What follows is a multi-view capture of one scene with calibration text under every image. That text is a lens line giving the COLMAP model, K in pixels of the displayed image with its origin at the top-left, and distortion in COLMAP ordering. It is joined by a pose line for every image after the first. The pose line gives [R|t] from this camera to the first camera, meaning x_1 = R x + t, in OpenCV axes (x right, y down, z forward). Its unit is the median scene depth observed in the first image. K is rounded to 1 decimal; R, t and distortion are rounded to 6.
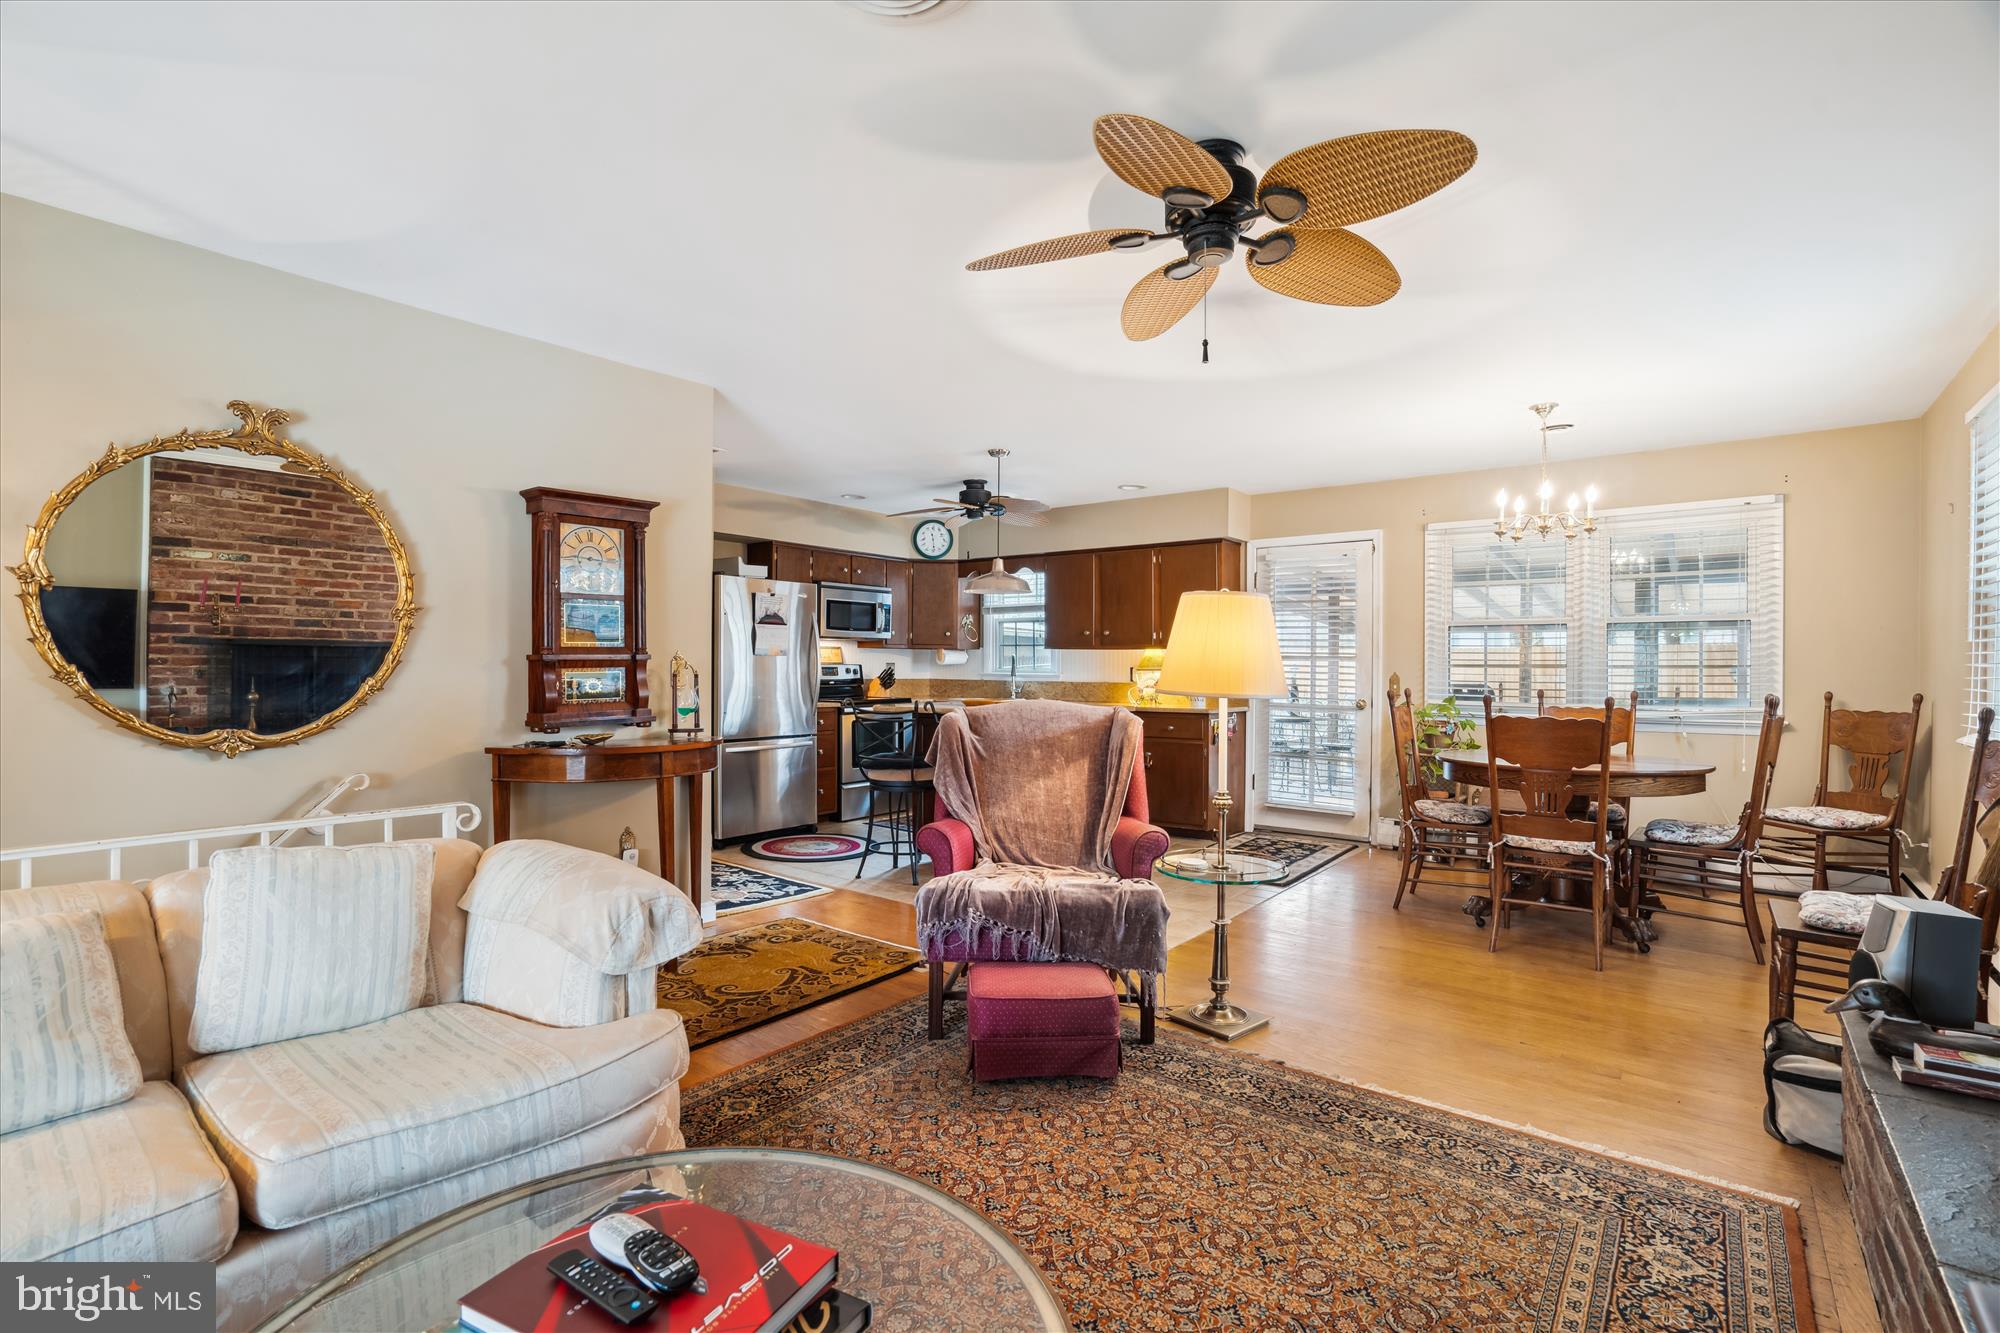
lens RADIAL K [[884.5, 0, 1000.0], [0, 884.5, 666.5], [0, 0, 1]] dist [-0.046033, 0.019567]
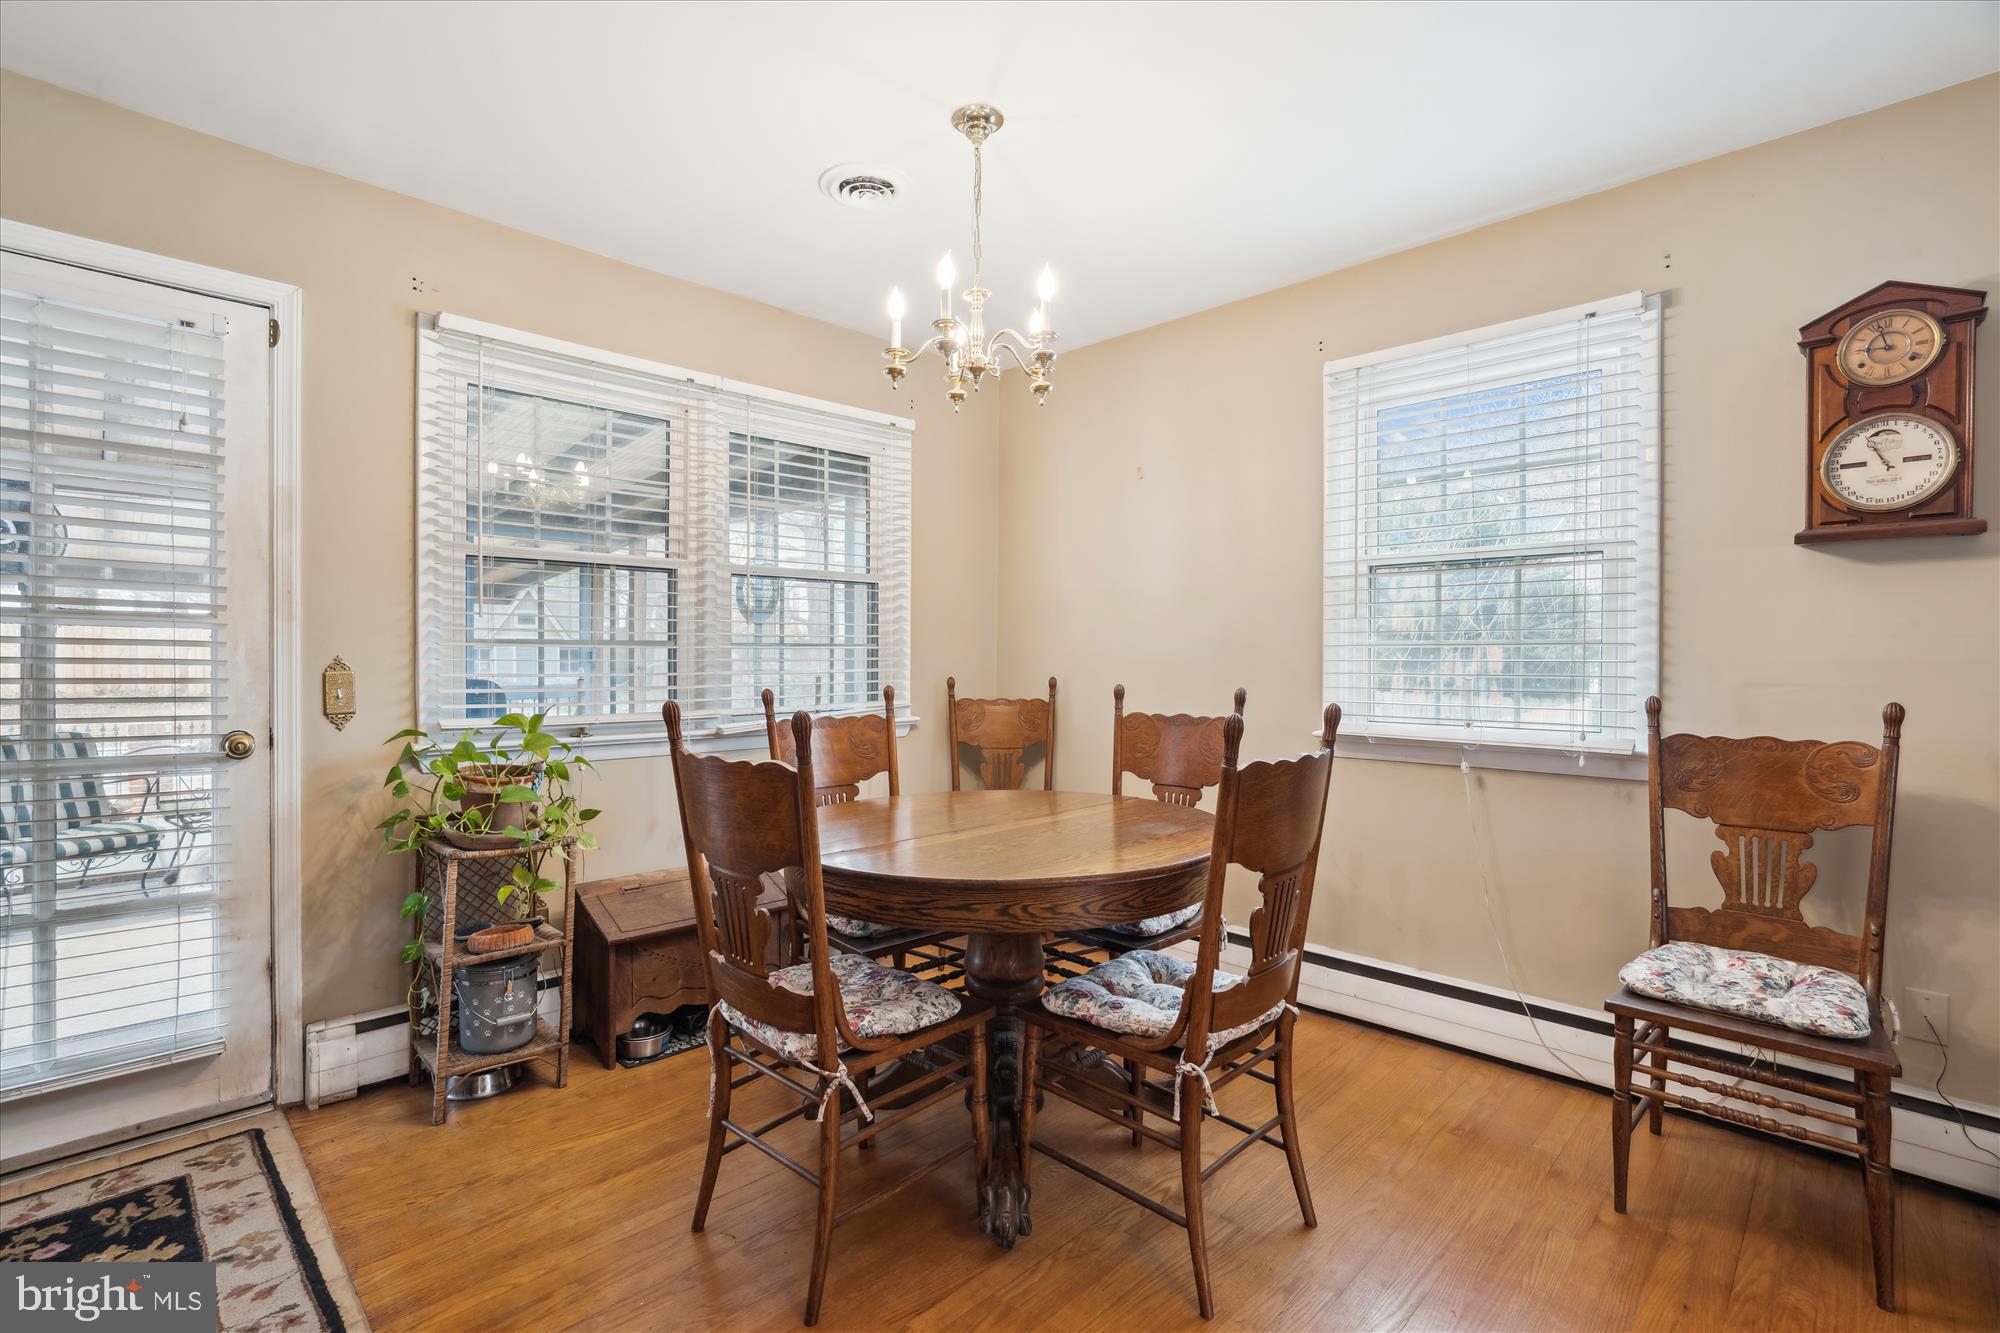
lens RADIAL K [[925.8, 0, 976.5], [0, 925.8, 667.6], [0, 0, 1]] dist [-0.052386, 0.023725]
pose [[0.126498, -0.020449, 0.991756, 0.073638], [-0.004232, 0.999767, 0.021154, 0.001098], [-0.991958, -0.006873, 0.126382, 0.653930]]
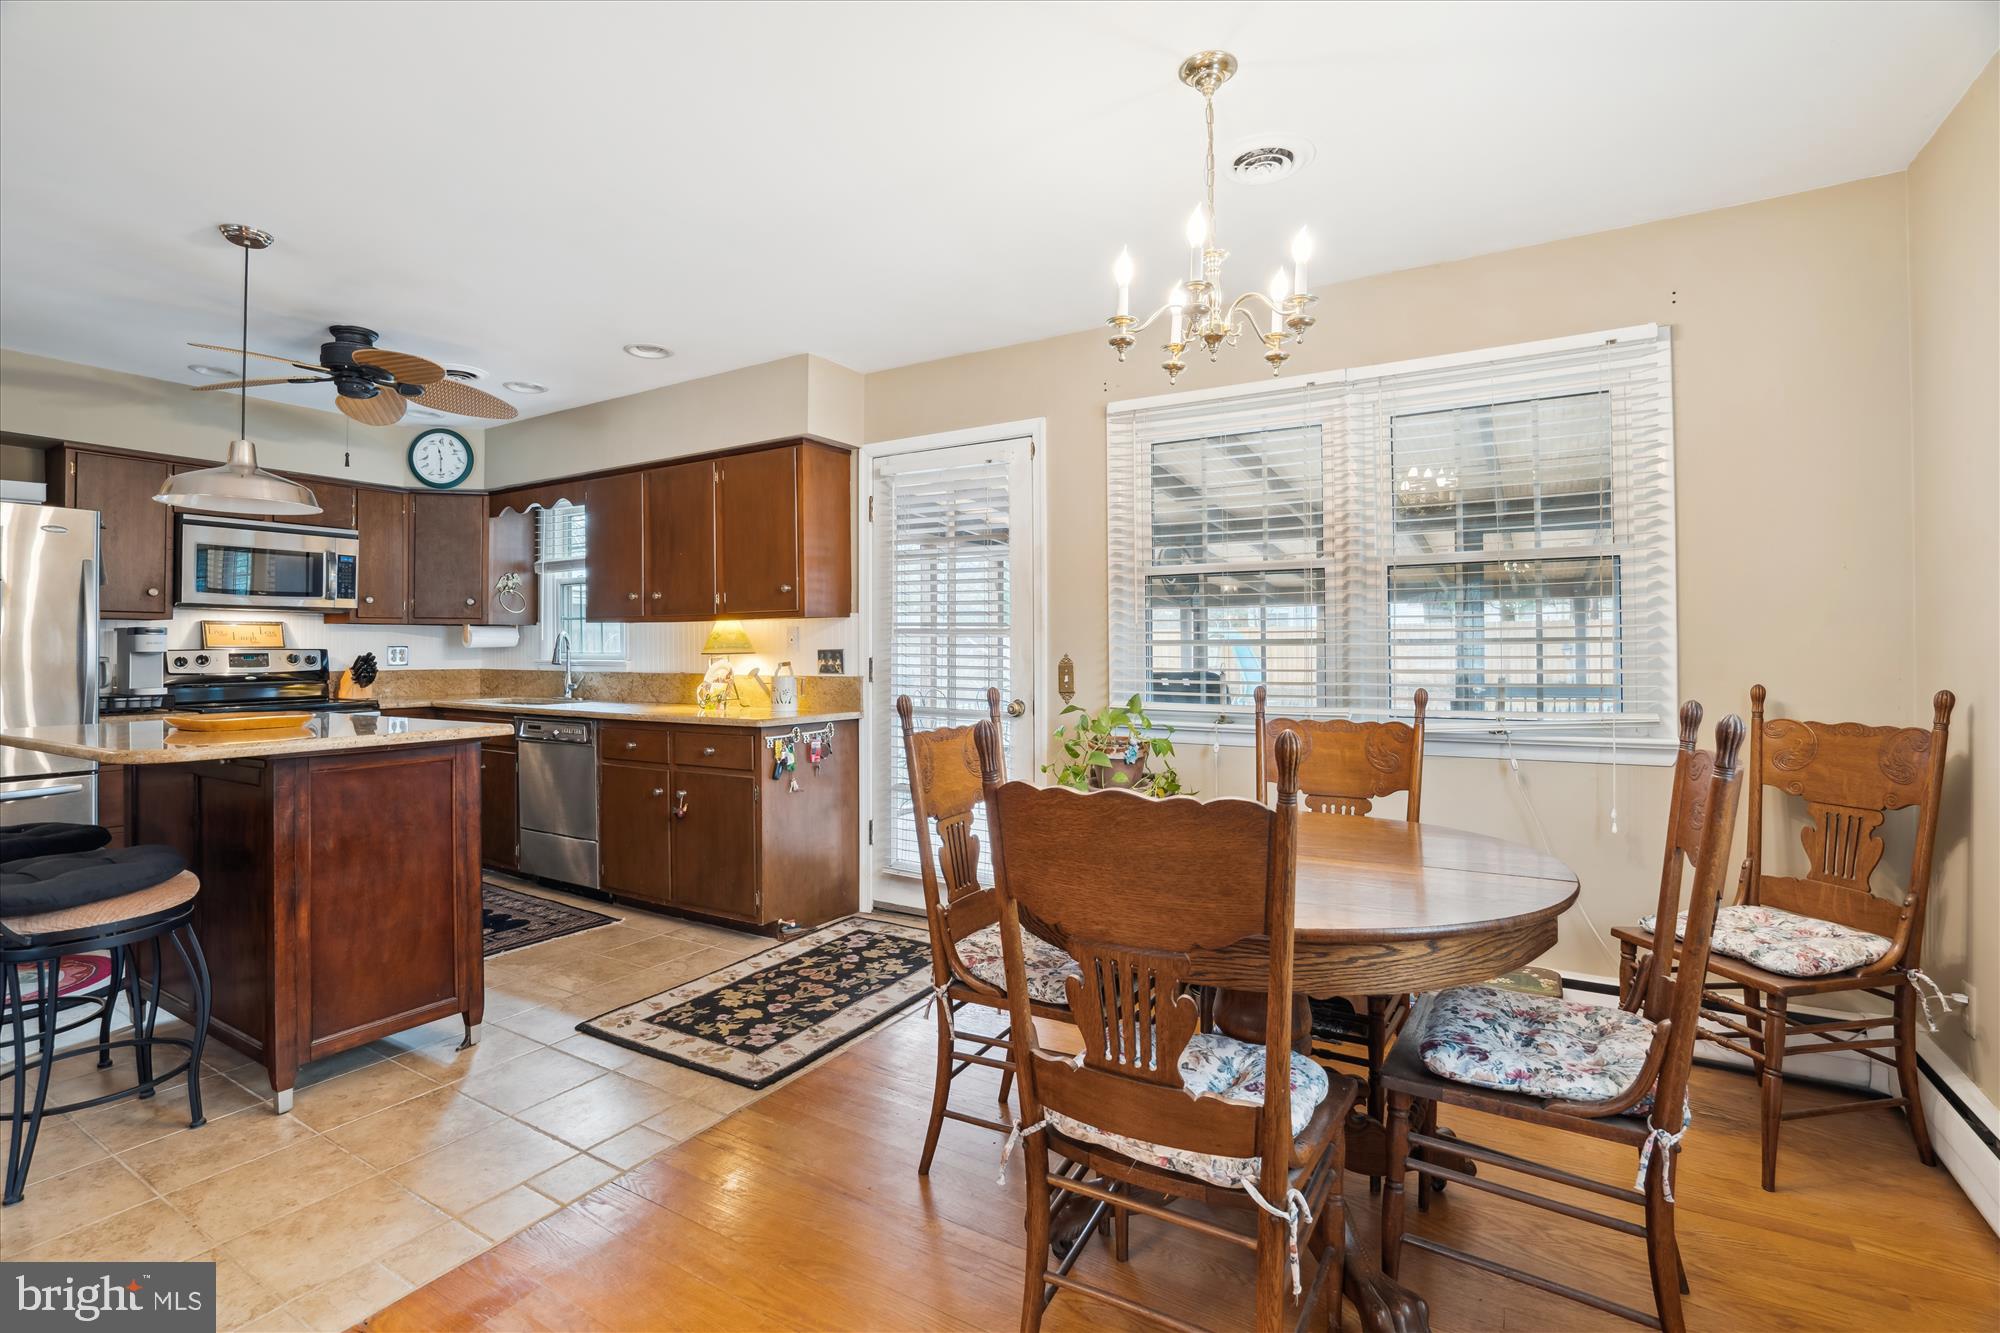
lens RADIAL K [[902.6, 0, 975.3], [0, 902.6, 643.4], [0, 0, 1]] dist [-0.061229, 0.021053]
pose [[0.992887, -0.007746, 0.118811, 0.314192], [0.008542, 0.999944, -0.006193, 0.002119], [-0.118757, 0.007164, 0.992898, 0.393910]]
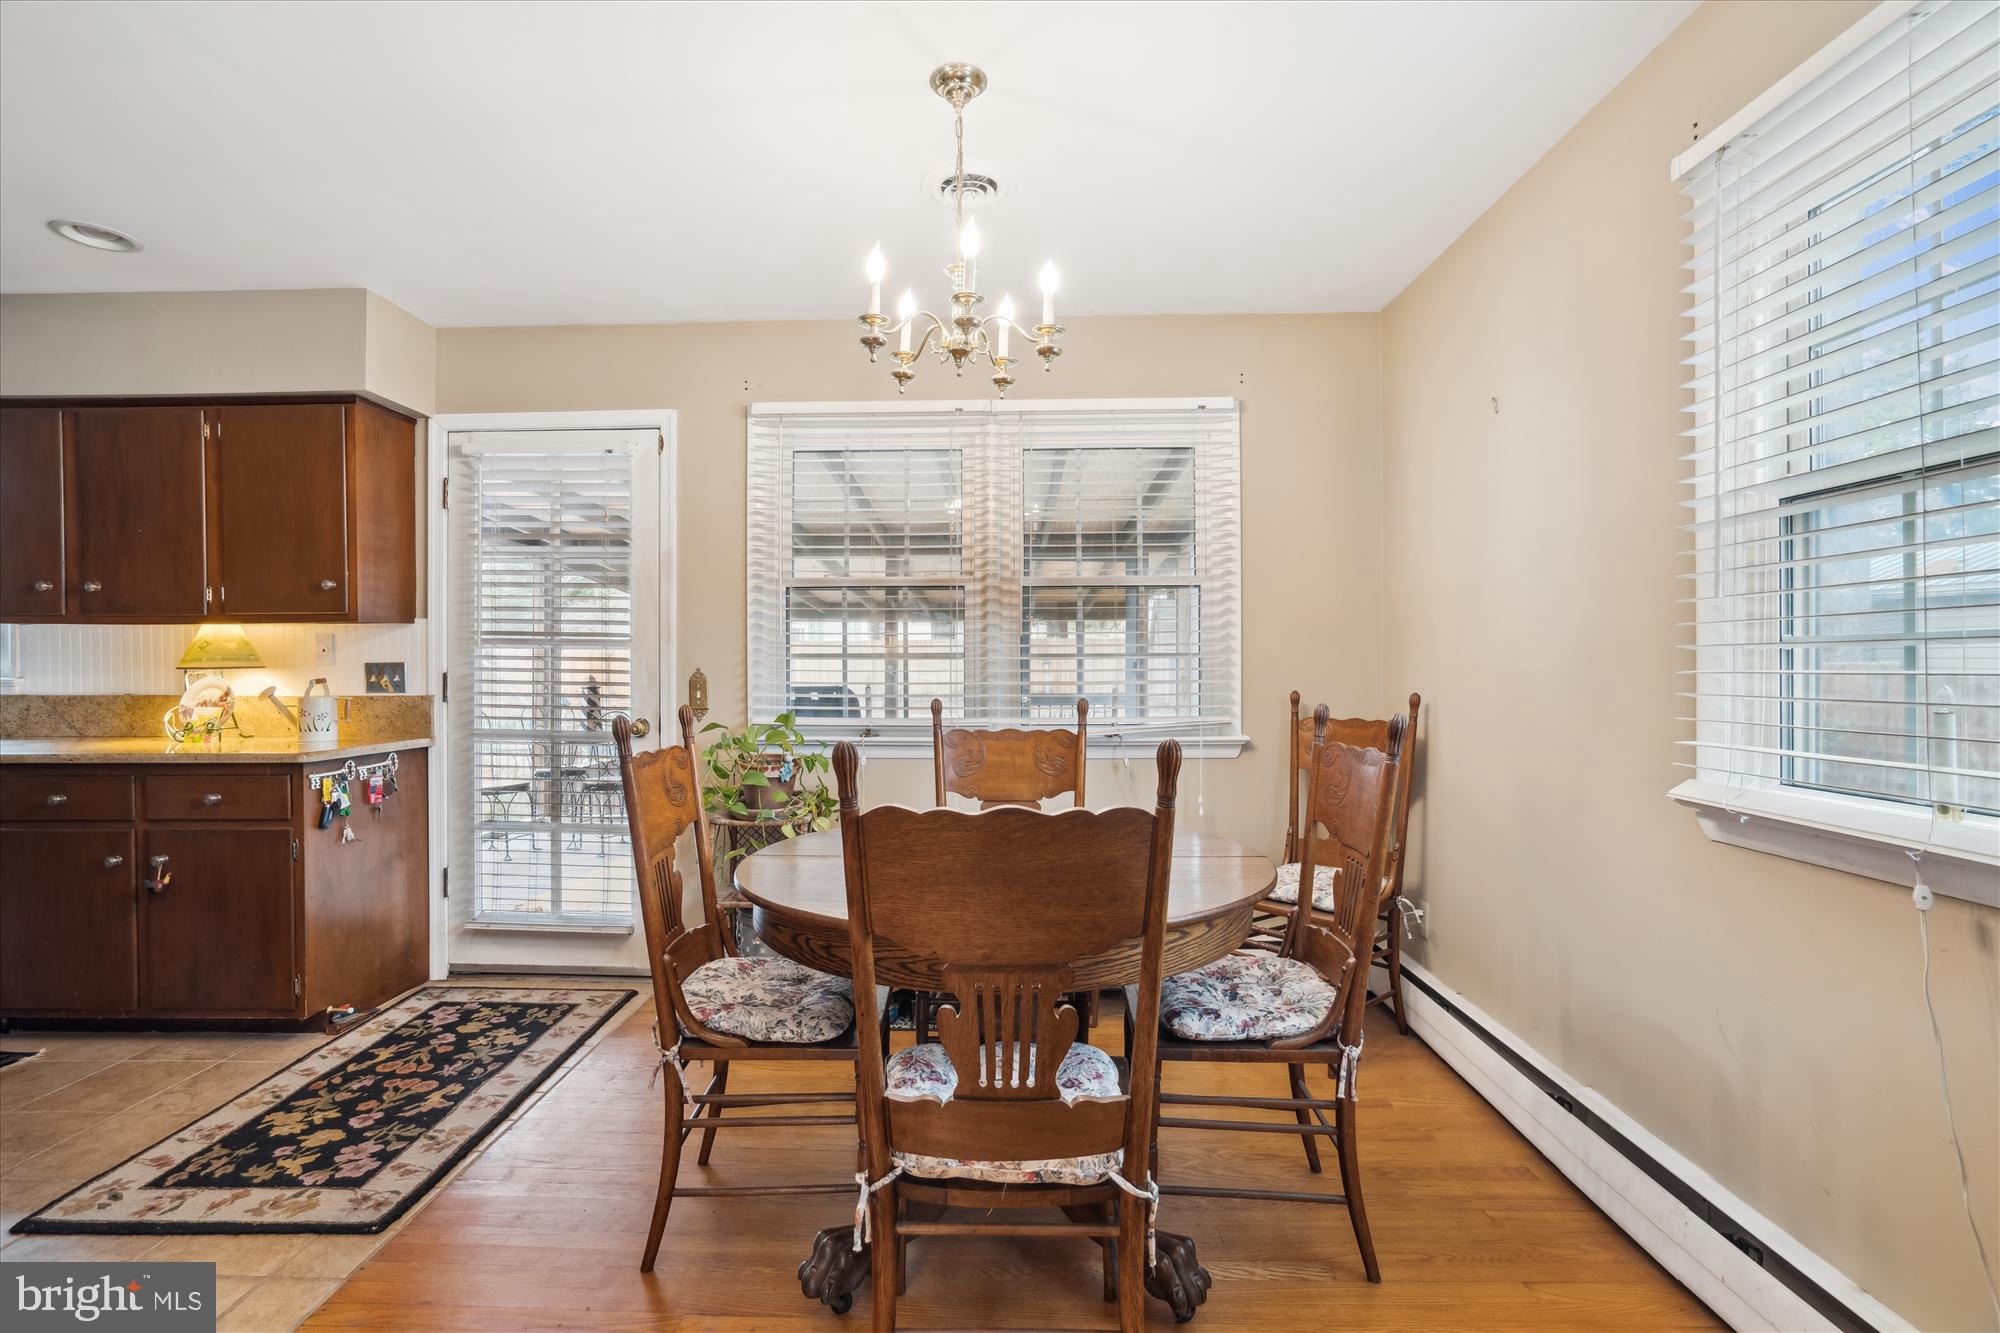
lens RADIAL K [[906.0, 0, 963.1], [0, 906.0, 668.7], [0, 0, 1]] dist [-0.054932, 0.027691]
pose [[0.805812, -0.011329, 0.592063, 0.245916], [0.006435, 0.999925, 0.010375, 0.001864], [-0.592137, -0.004550, 0.805825, 0.437975]]
